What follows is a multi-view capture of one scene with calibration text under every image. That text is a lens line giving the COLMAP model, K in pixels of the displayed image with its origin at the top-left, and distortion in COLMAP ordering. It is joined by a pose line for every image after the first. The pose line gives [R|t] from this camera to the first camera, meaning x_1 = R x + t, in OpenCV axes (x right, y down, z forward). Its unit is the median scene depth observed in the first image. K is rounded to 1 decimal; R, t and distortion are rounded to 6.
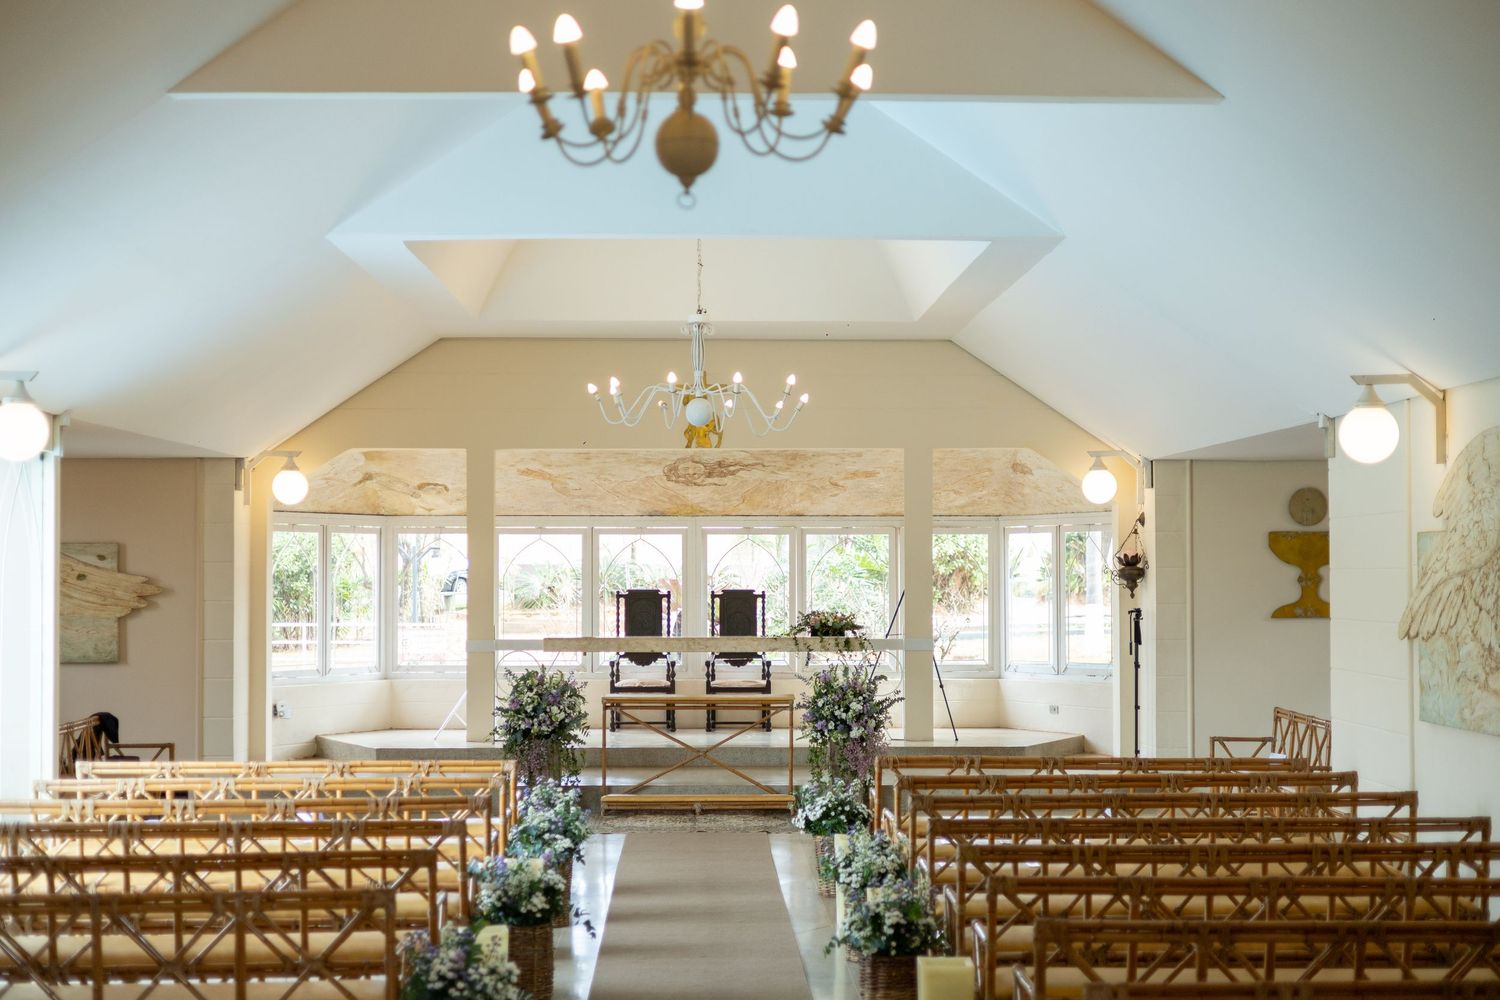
lens RADIAL K [[2141.5, 0, 749.3], [0, 2141.5, 555.3], [0, 0, 1]] dist [0.013928, 0.039720]
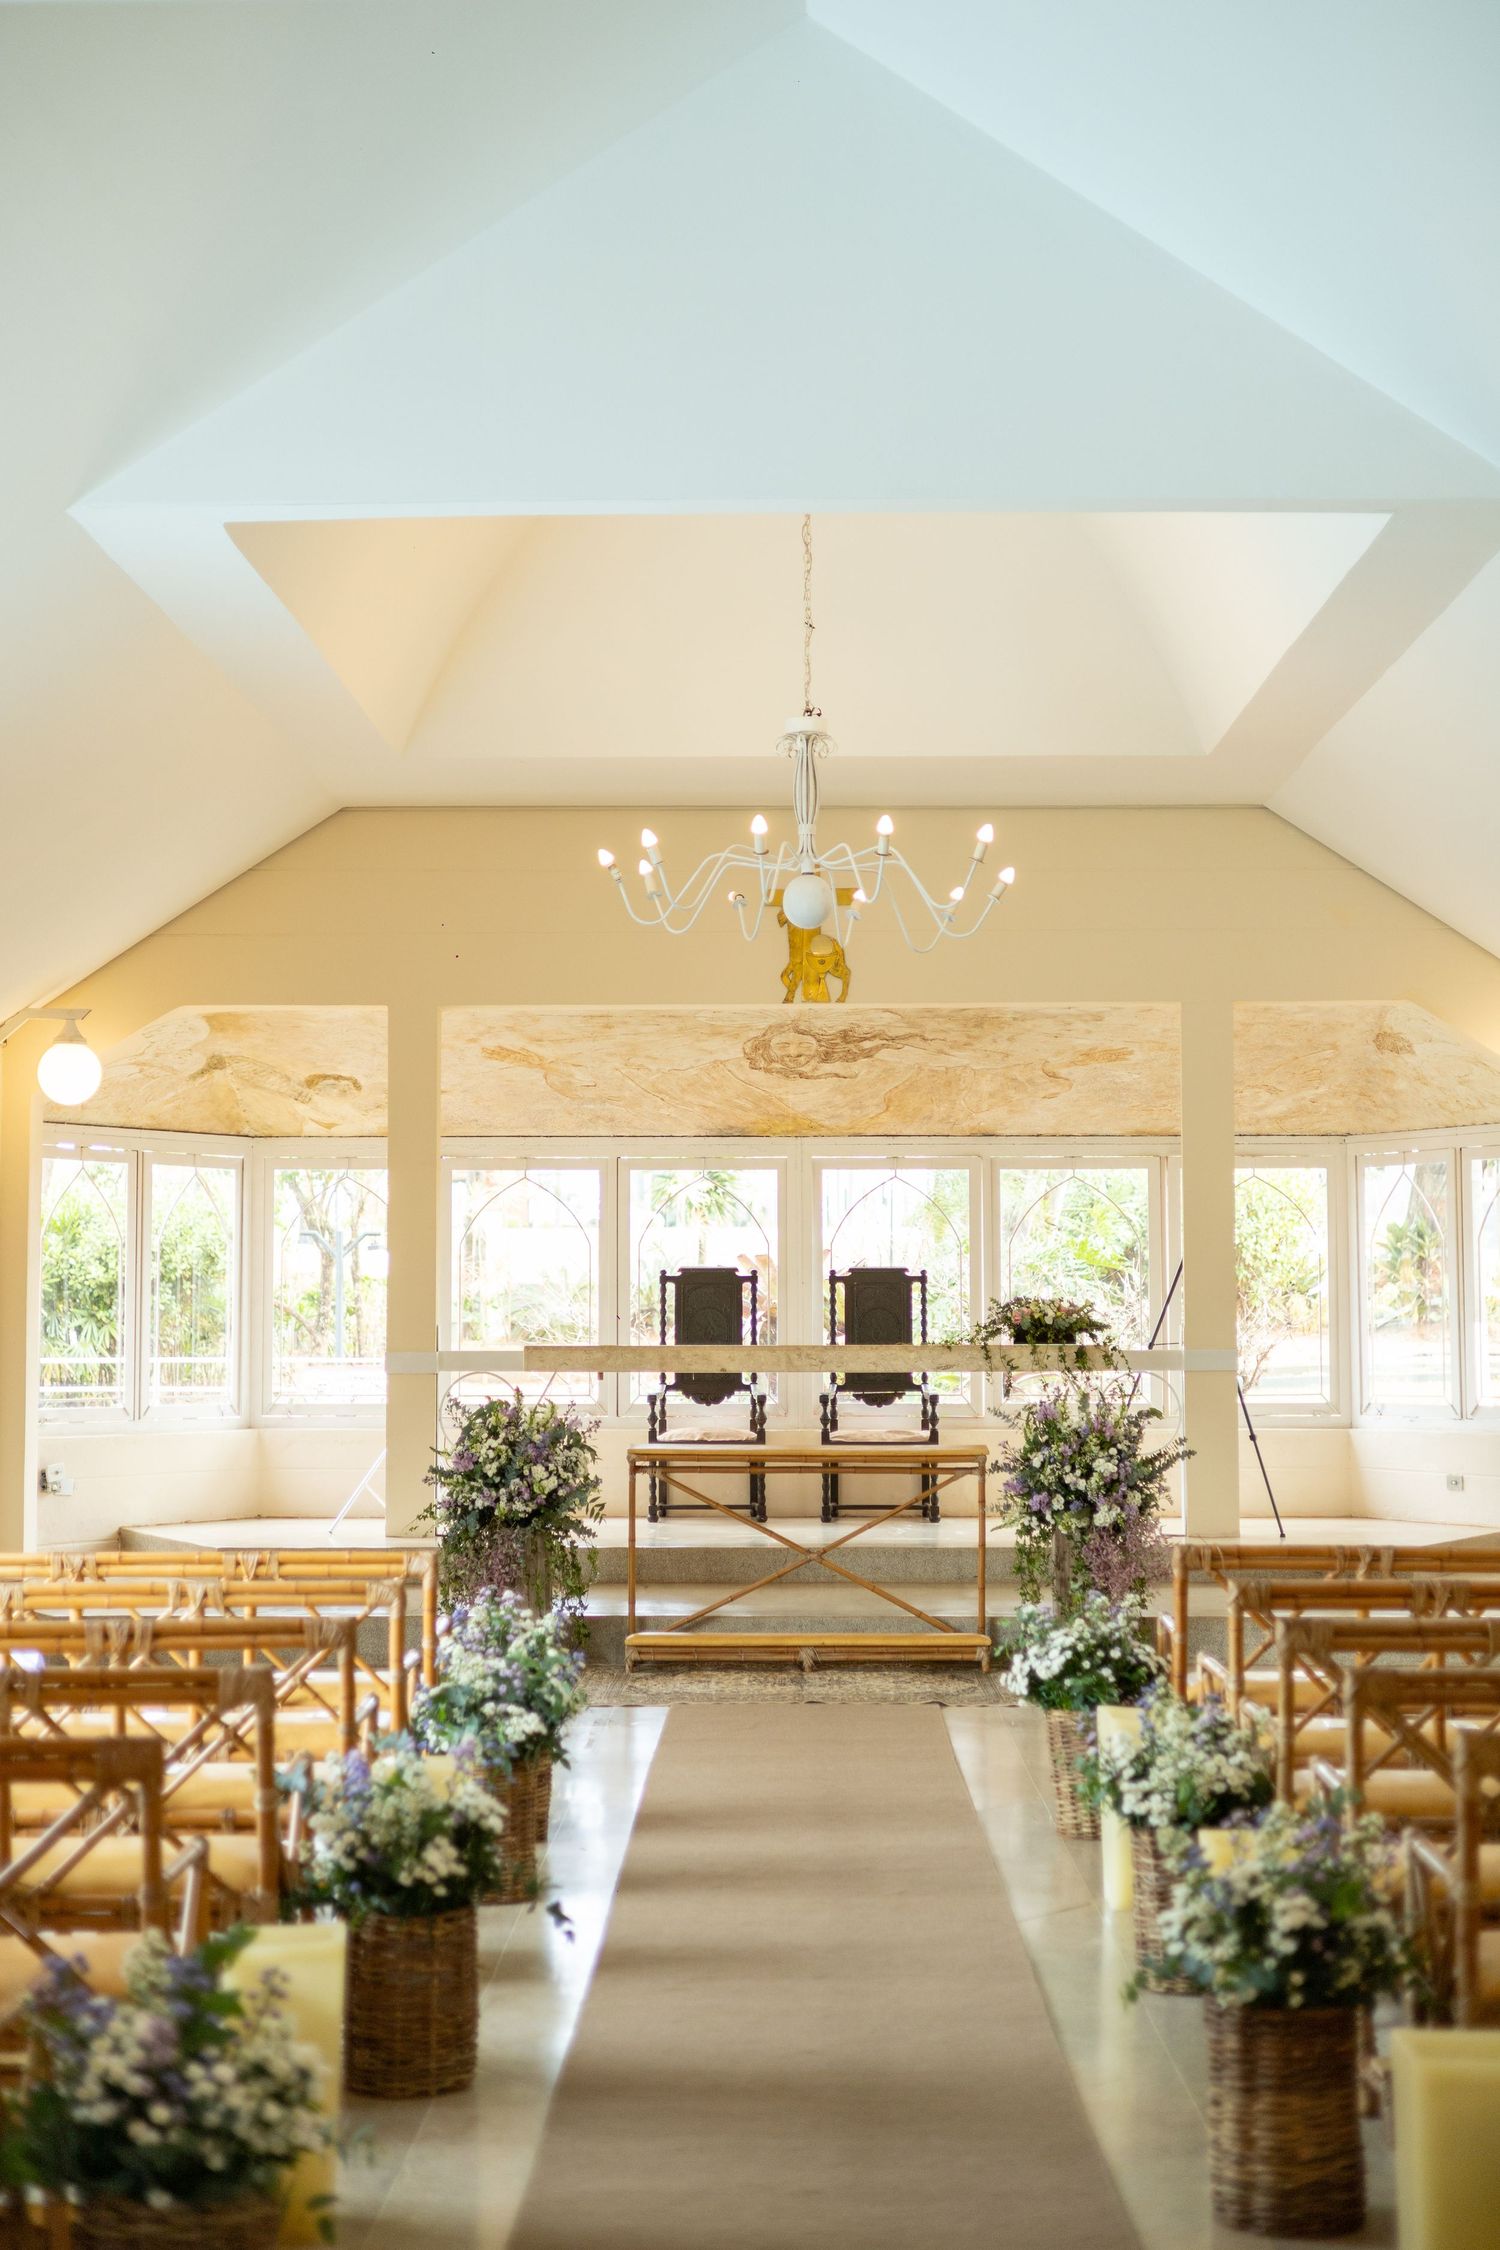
lens RADIAL K [[3212.2, 0, 750.0], [0, 3212.2, 1125.0], [0, 0, 1]] dist [0.013928, 0.039720]
pose [[0.999156, -0.003519, -0.040919, -0.004852], [0.001415, 0.998680, -0.051349, 0.025396], [0.041046, 0.051248, 0.997842, 0.187264]]
